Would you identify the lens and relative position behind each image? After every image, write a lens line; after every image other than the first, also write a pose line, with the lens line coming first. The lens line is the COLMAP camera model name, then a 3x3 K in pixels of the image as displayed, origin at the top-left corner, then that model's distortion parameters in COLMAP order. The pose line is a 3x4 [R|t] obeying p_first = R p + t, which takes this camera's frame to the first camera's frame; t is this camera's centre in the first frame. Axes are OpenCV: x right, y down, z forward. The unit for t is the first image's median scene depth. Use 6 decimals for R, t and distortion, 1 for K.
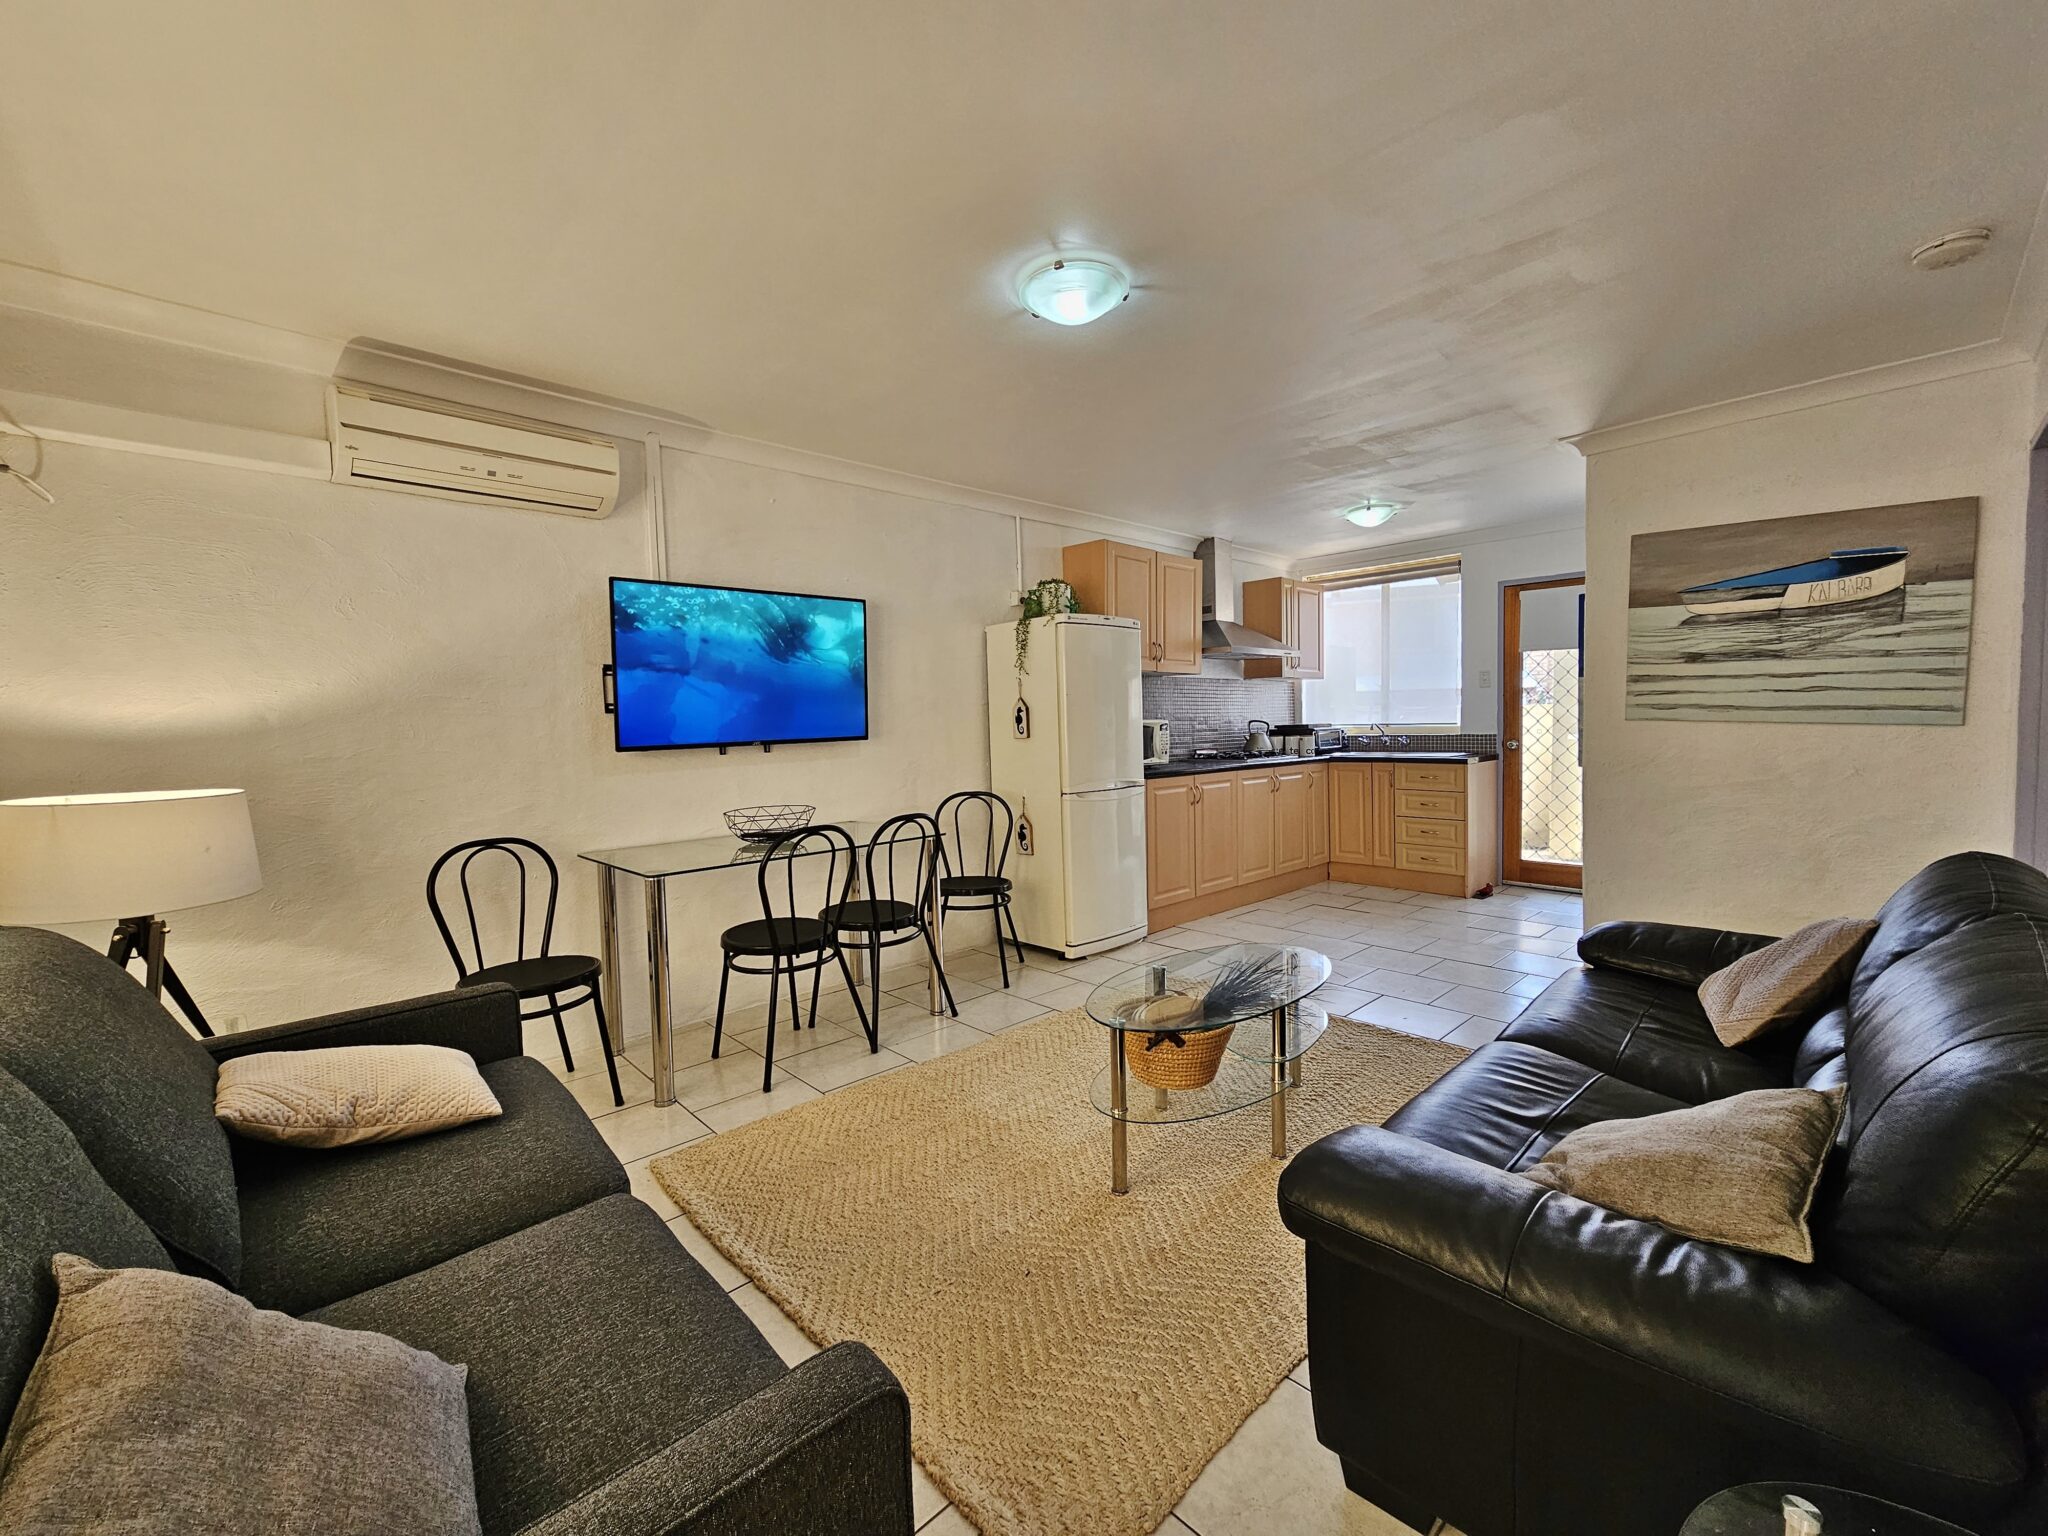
lens RADIAL K [[837.7, 0, 1026.5], [0, 837.7, 768.9], [0, 0, 1]] dist [0.000480, 0.000659]
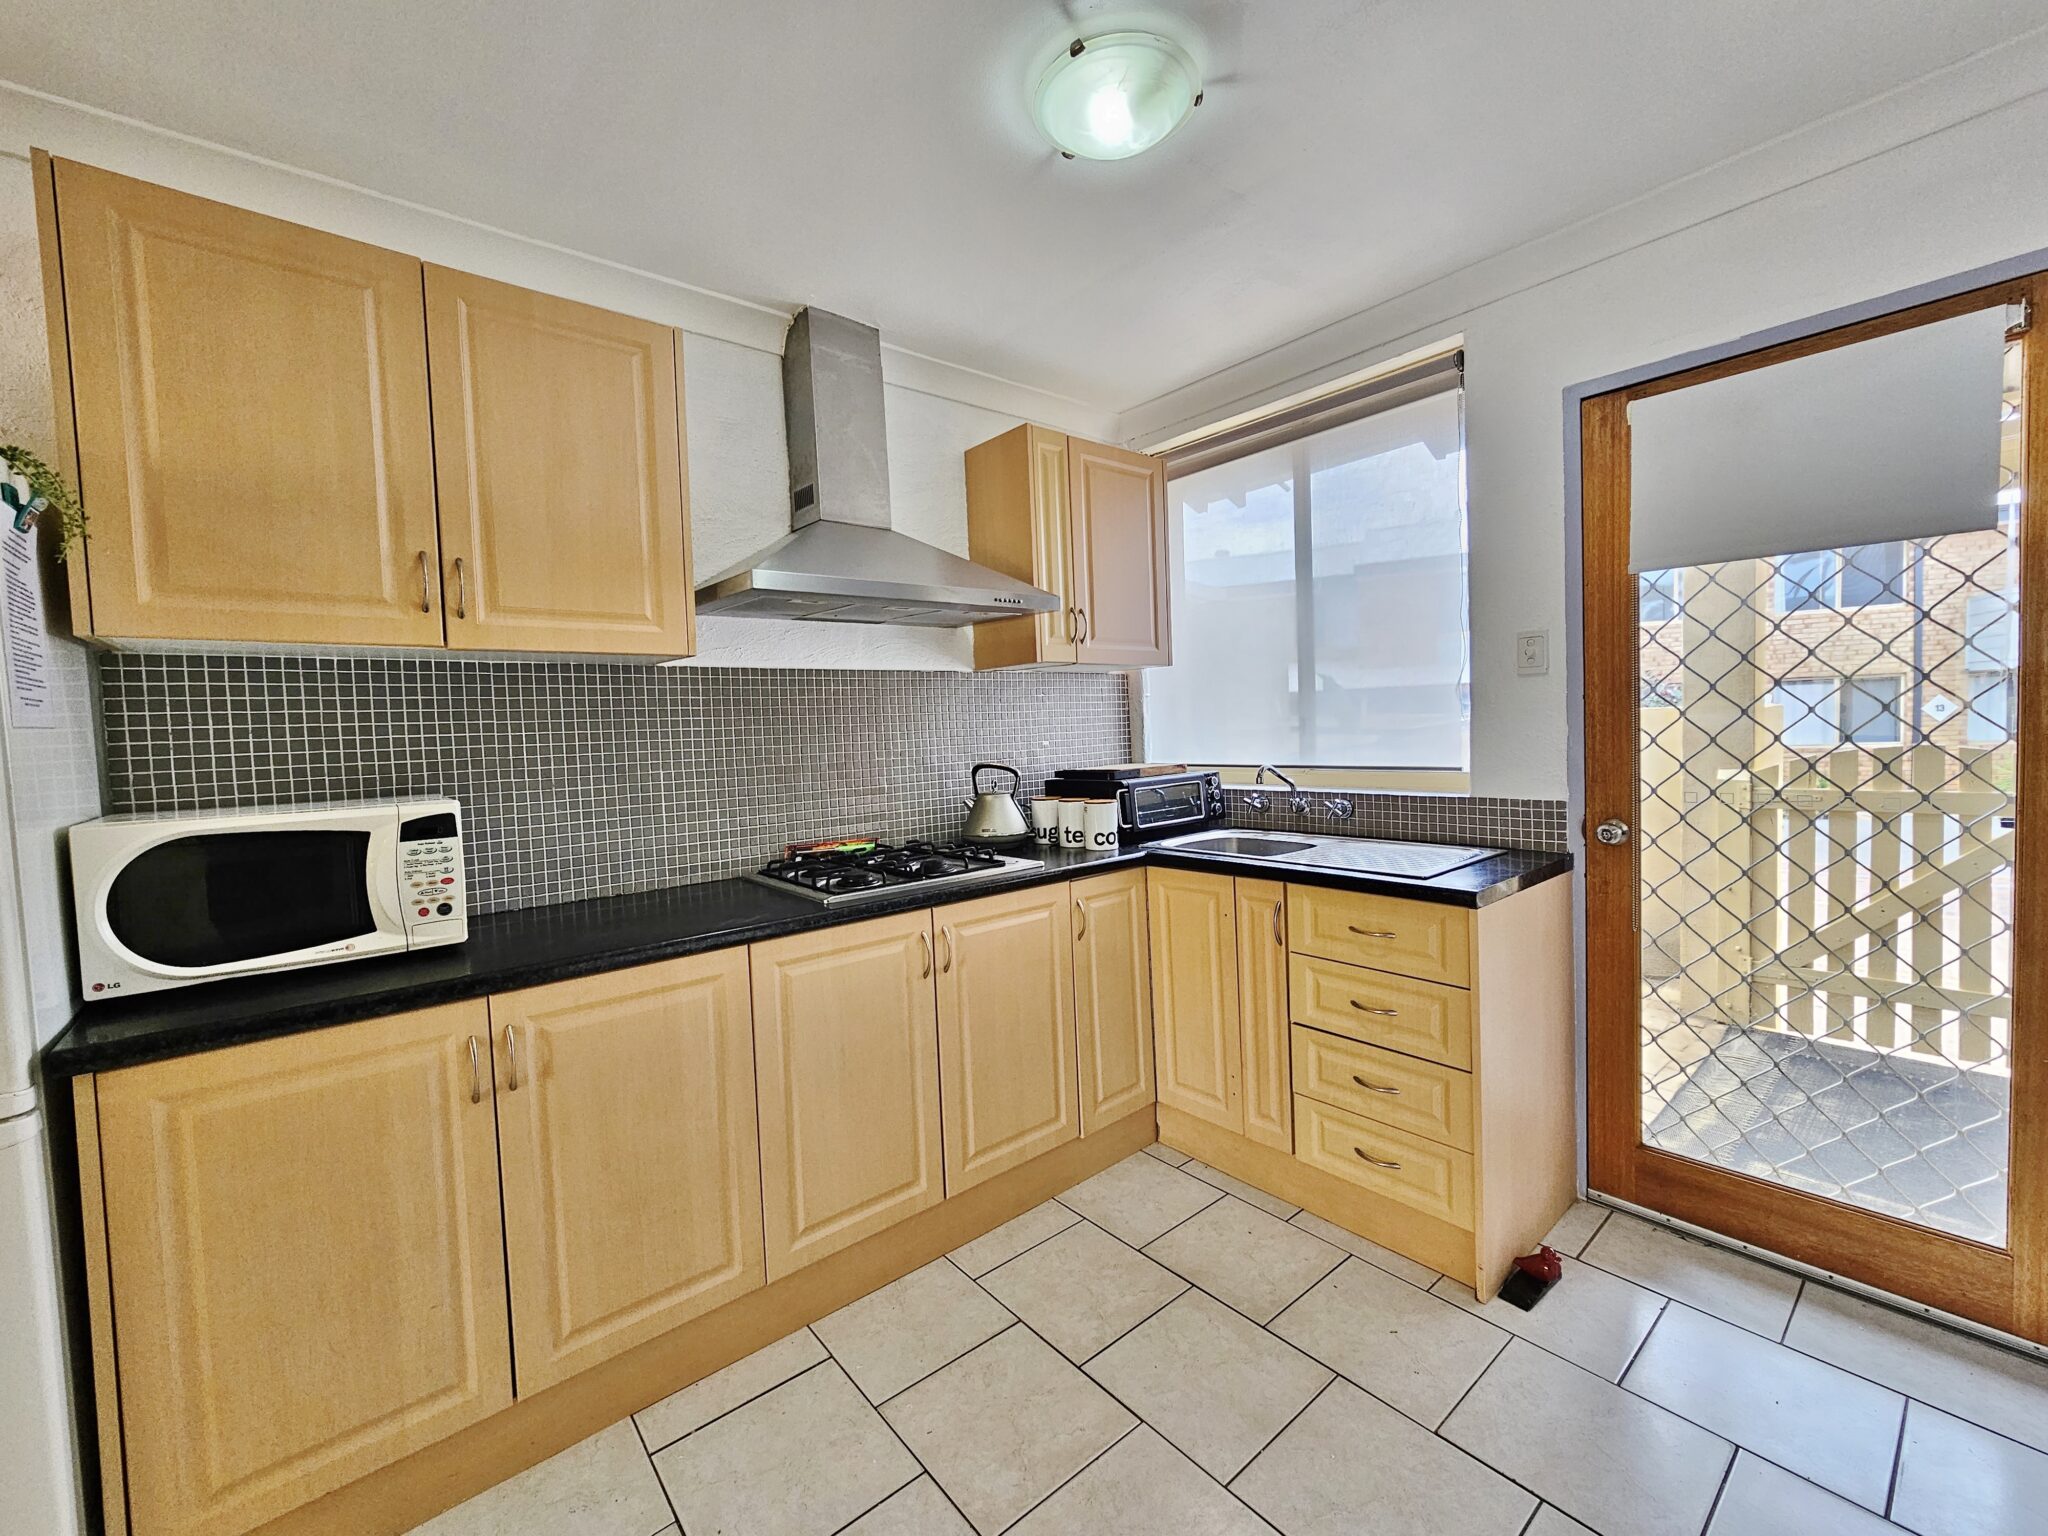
lens RADIAL K [[837.7, 0, 1021.4], [0, 837.7, 761.8], [0, 0, 1]] dist [0.000480, 0.000659]
pose [[0.997007, -0.012353, -0.076319, 0.344406], [0.011911, 0.999910, -0.006242, -0.059718], [0.076389, 0.005314, 0.997064, 0.603754]]
